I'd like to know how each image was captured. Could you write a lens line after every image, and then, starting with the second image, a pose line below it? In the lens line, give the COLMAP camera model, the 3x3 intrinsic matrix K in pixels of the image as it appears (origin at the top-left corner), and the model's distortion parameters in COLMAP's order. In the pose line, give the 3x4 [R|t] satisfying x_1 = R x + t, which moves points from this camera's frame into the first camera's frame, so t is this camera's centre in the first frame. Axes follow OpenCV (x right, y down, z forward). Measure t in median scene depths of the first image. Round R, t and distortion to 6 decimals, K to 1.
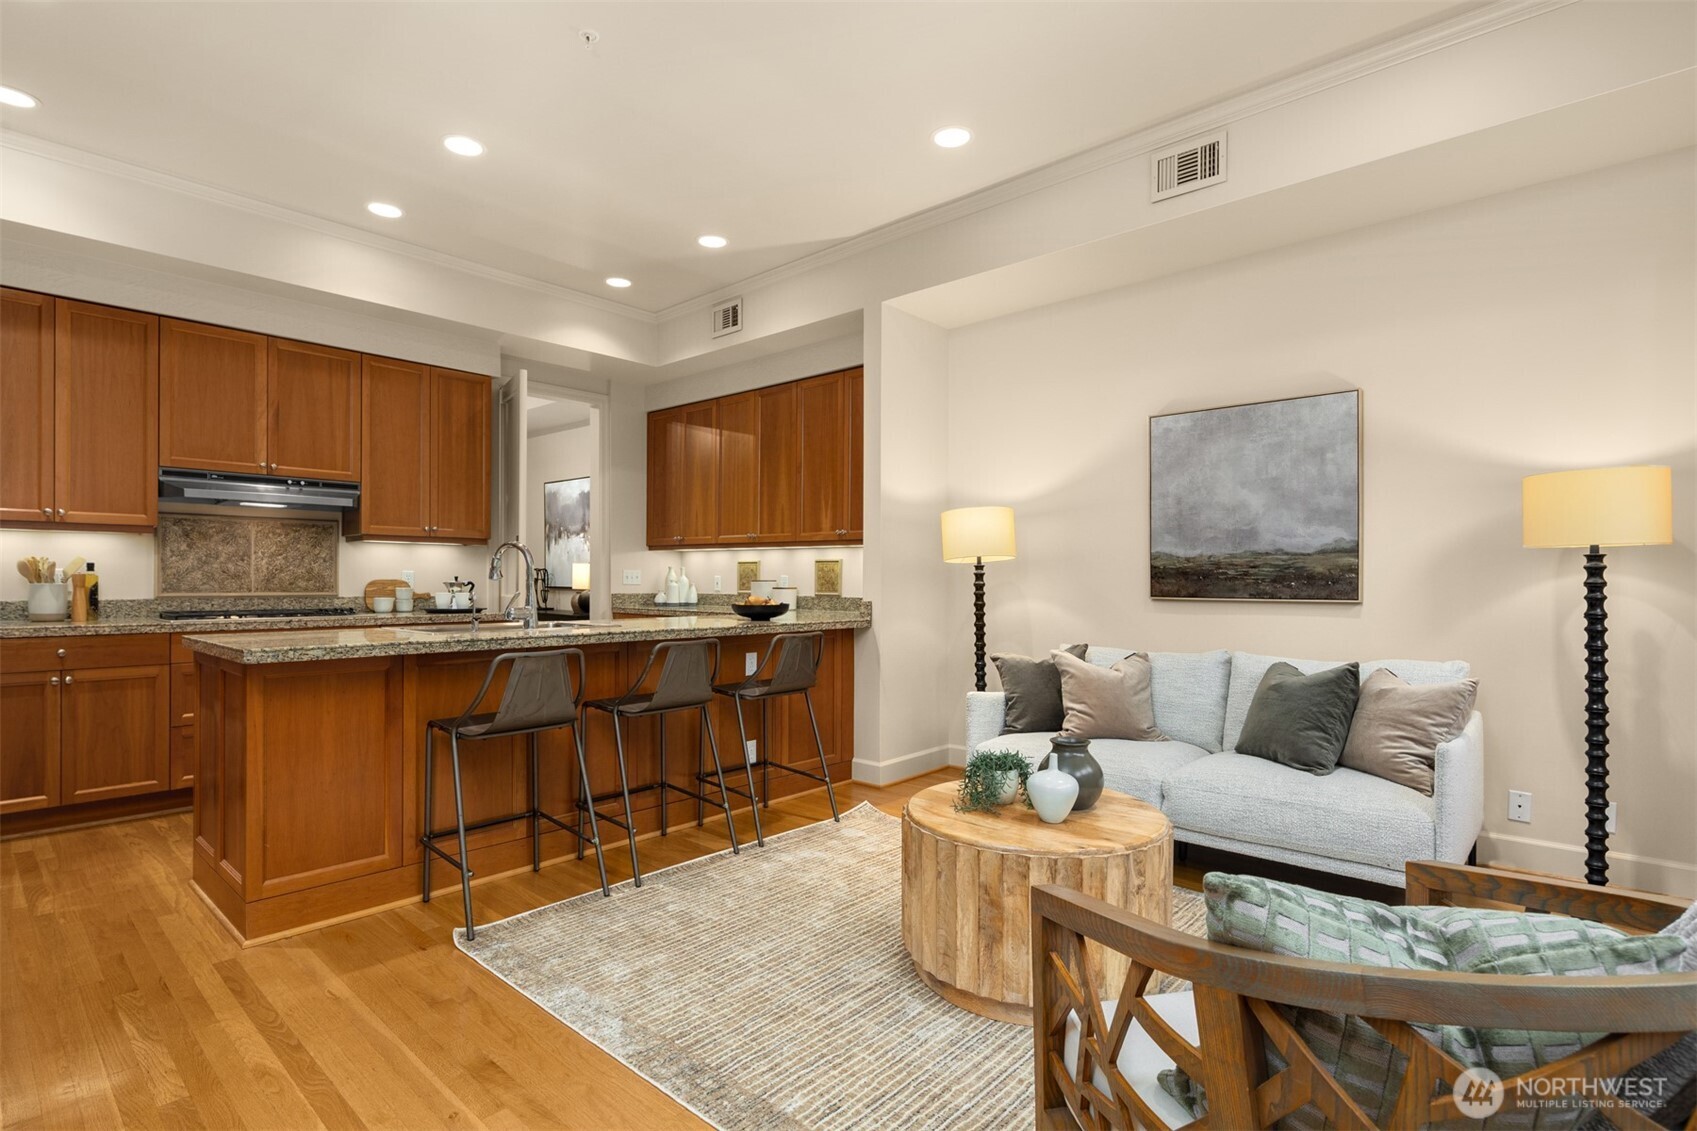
lens RADIAL K [[836.1, 0, 848.0], [0, 836.1, 579.7], [0, 0, 1]] dist [0.006824, -0.005434]
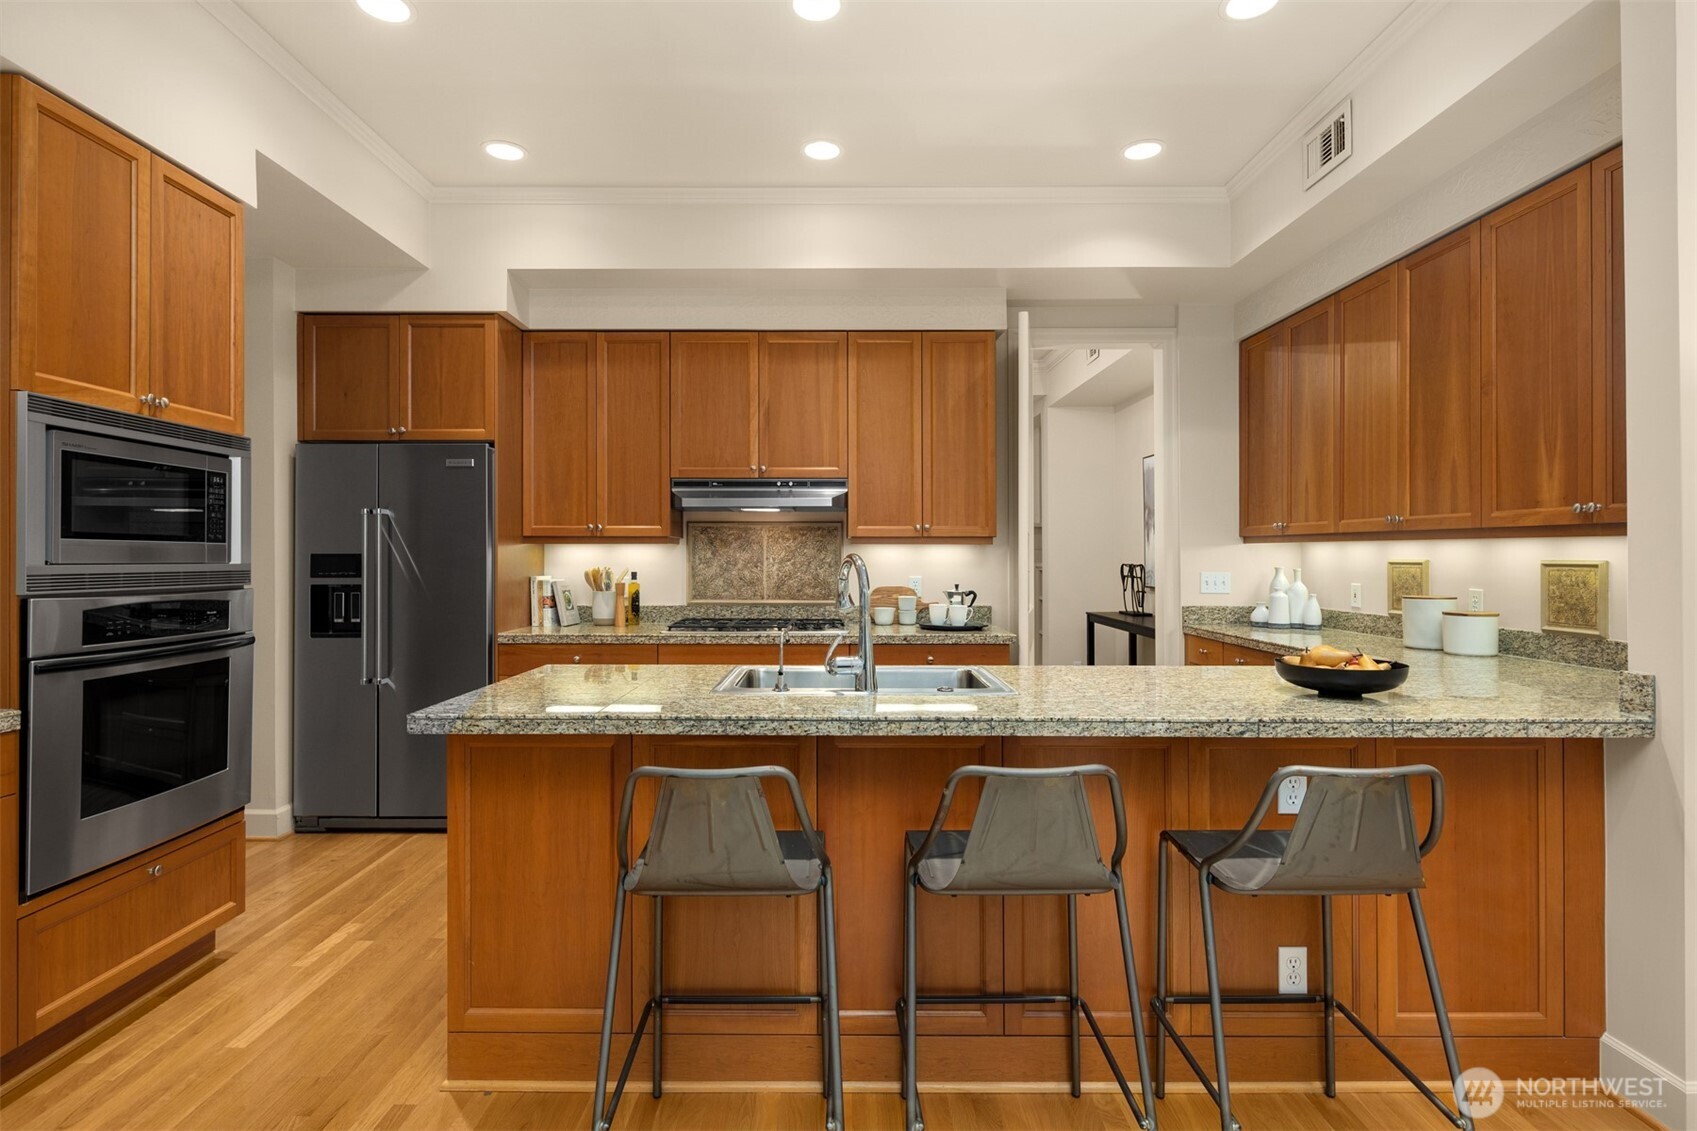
lens RADIAL K [[836.1, 0, 833.2], [0, 836.1, 551.1], [0, 0, 1]] dist [0.006824, -0.005434]
pose [[0.668641, -0.008811, -0.743533, 0.066075], [0.002360, 0.999950, -0.009727, -0.033039], [0.743582, 0.004749, 0.668628, 0.429040]]
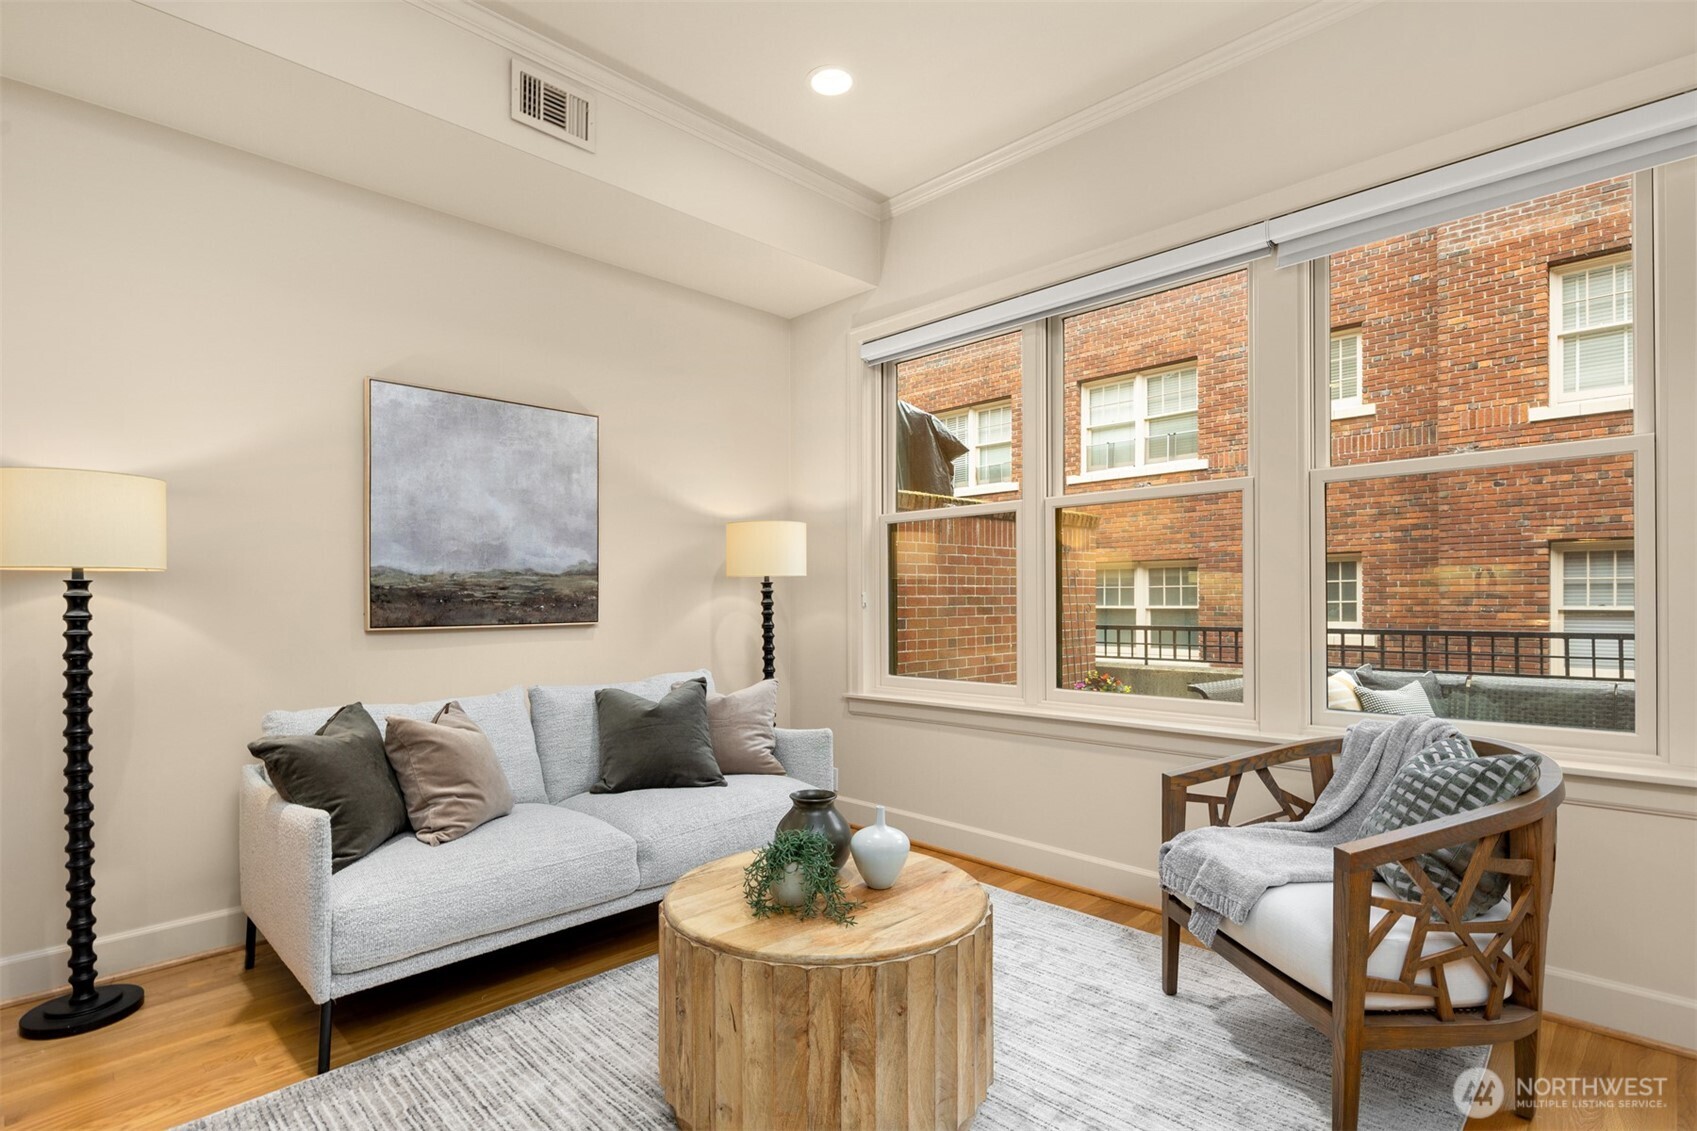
lens RADIAL K [[836.1, 0, 840.7], [0, 836.1, 601.5], [0, 0, 1]] dist [0.006824, -0.005434]
pose [[0.042435, -0.007267, 0.999073, -0.315027], [0.006780, 0.999953, 0.006985, -0.004435], [-0.999076, 0.006478, 0.042482, 0.518114]]
